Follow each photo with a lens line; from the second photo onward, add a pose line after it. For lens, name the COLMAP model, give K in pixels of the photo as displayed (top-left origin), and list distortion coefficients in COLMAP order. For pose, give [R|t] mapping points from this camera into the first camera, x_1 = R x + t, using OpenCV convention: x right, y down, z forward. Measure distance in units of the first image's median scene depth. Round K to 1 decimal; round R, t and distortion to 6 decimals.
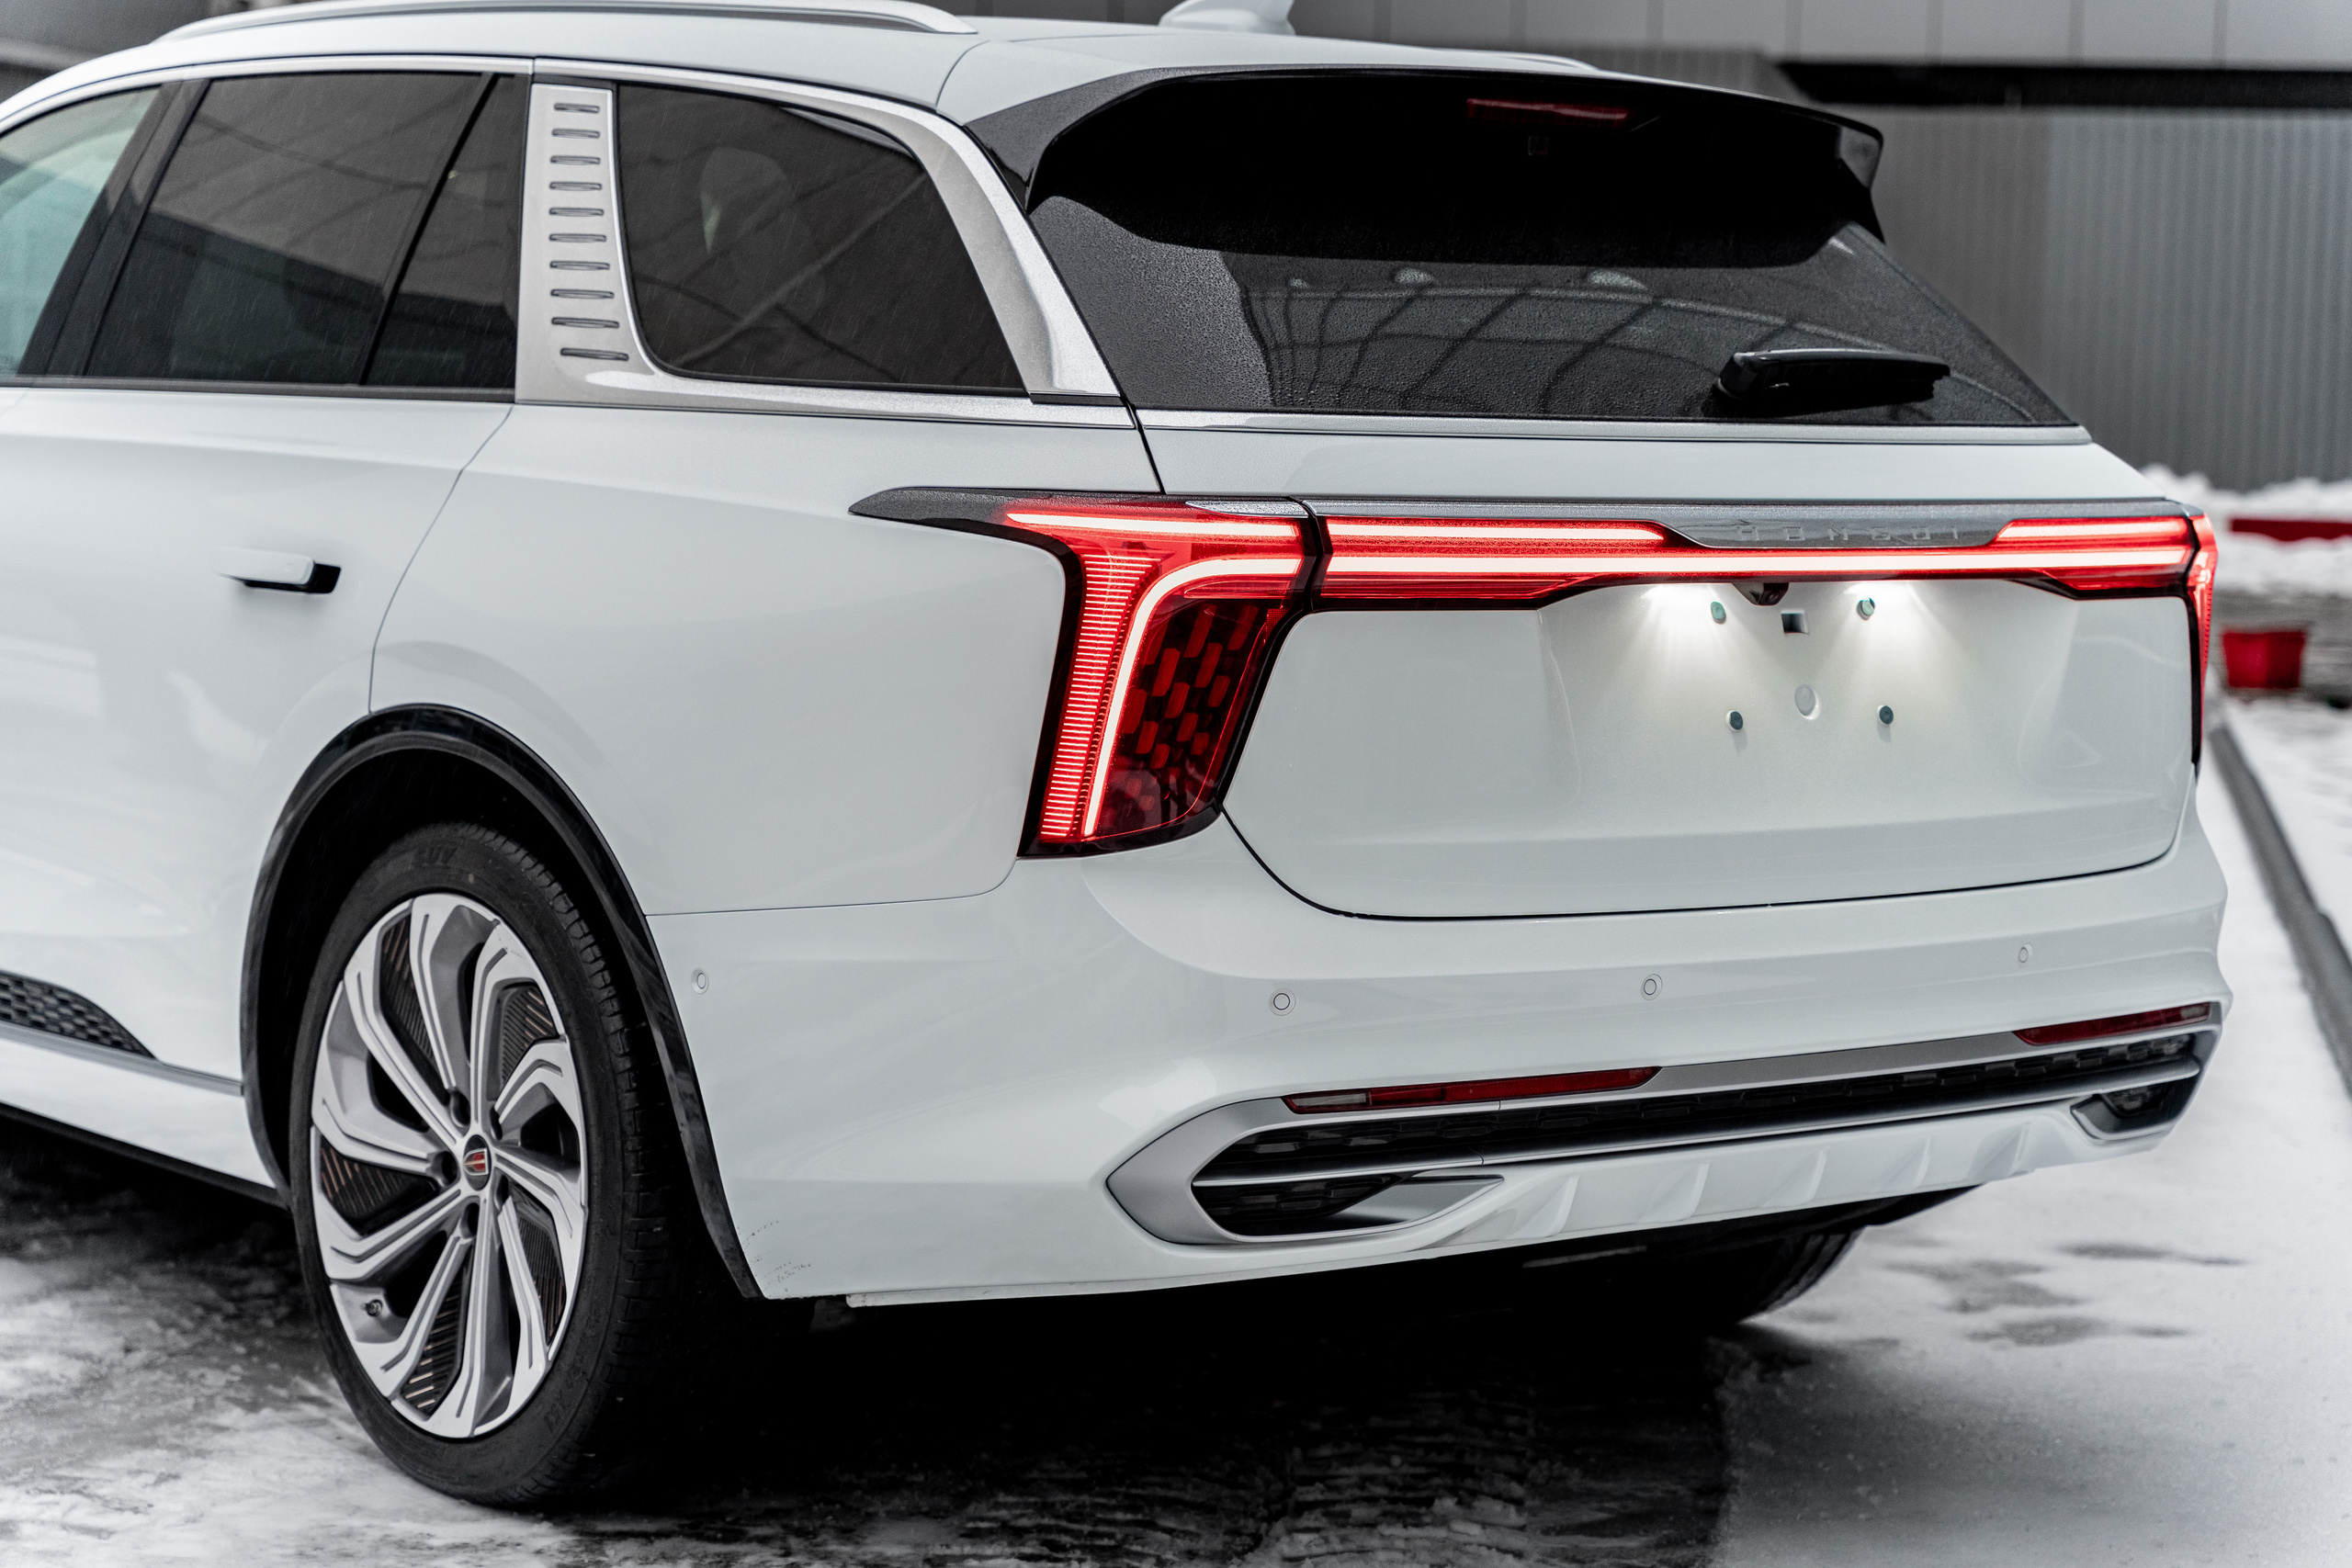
lens RADIAL K [[4592.5, 0, 1176.0], [0, 4592.5, 784.0], [0, 0, 1]] dist [0.061070, -0.065215]
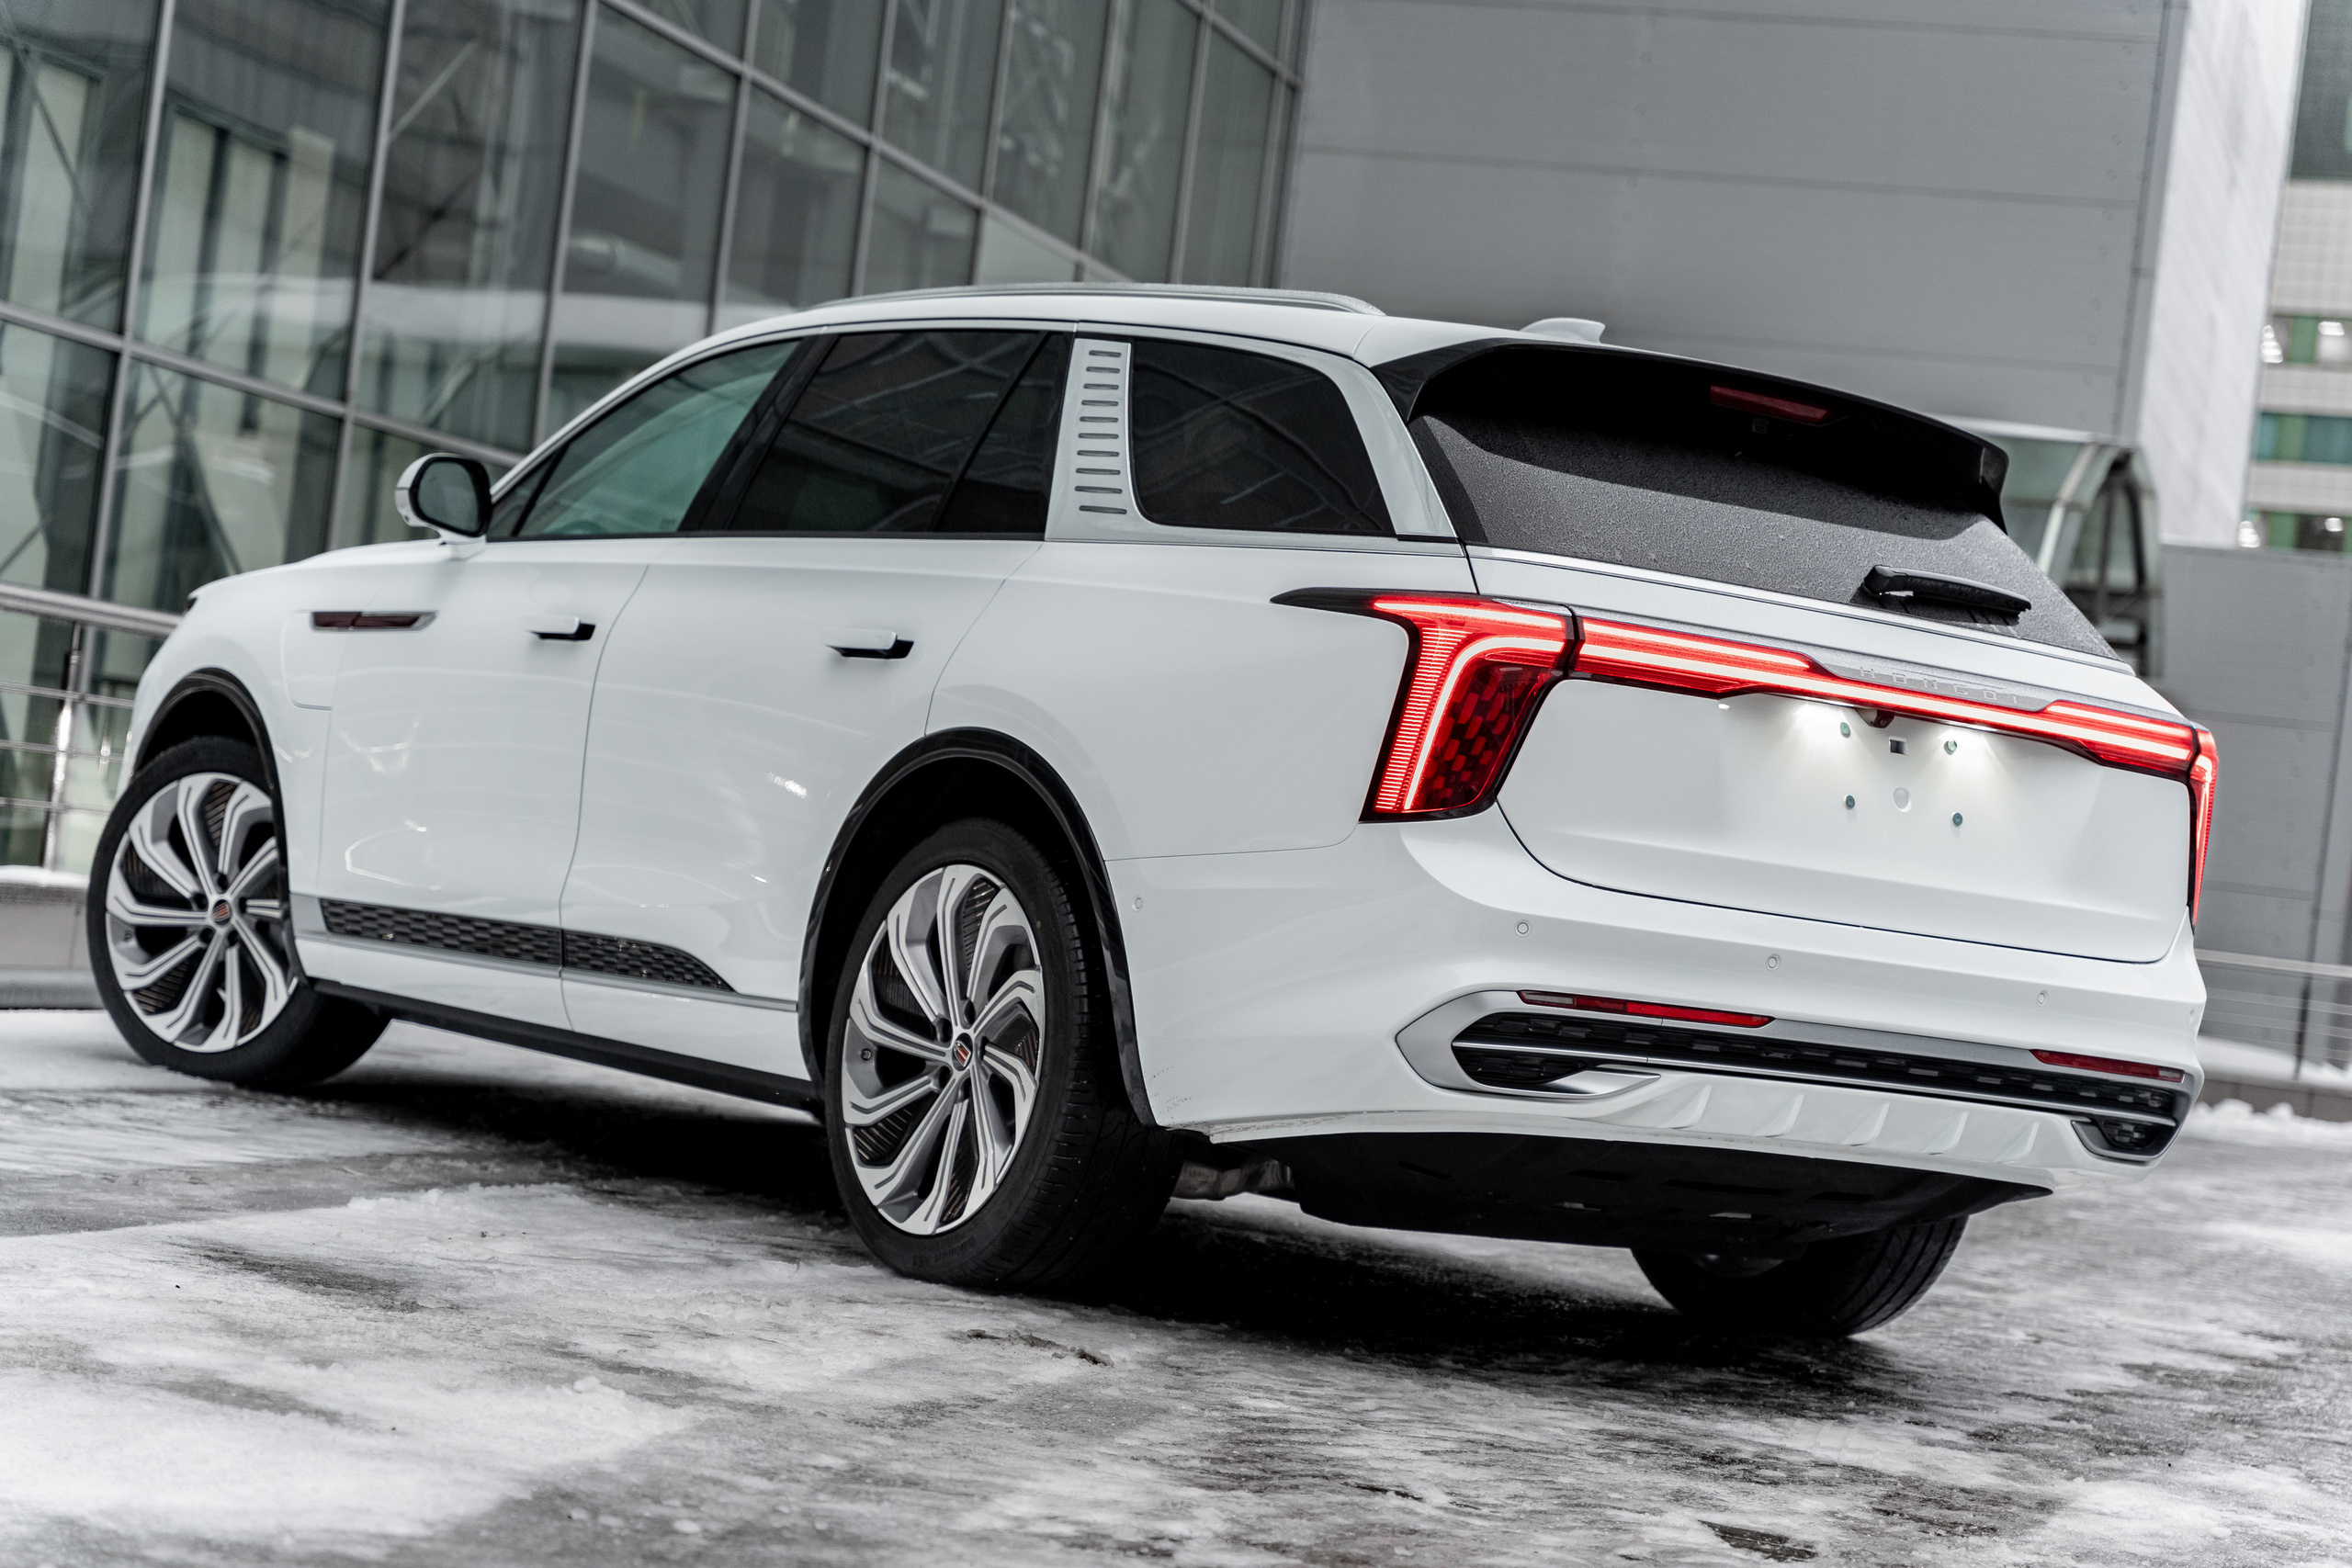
lens RADIAL K [[4592.5, 0, 1176.0], [0, 4592.5, 784.0], [0, 0, 1]] dist [0.061070, -0.065215]
pose [[0.992178, 0.097133, -0.078408, 0.021456], [-0.105918, 0.987466, -0.117011, 0.171944], [0.066060, 0.124401, 0.990031, -0.467163]]
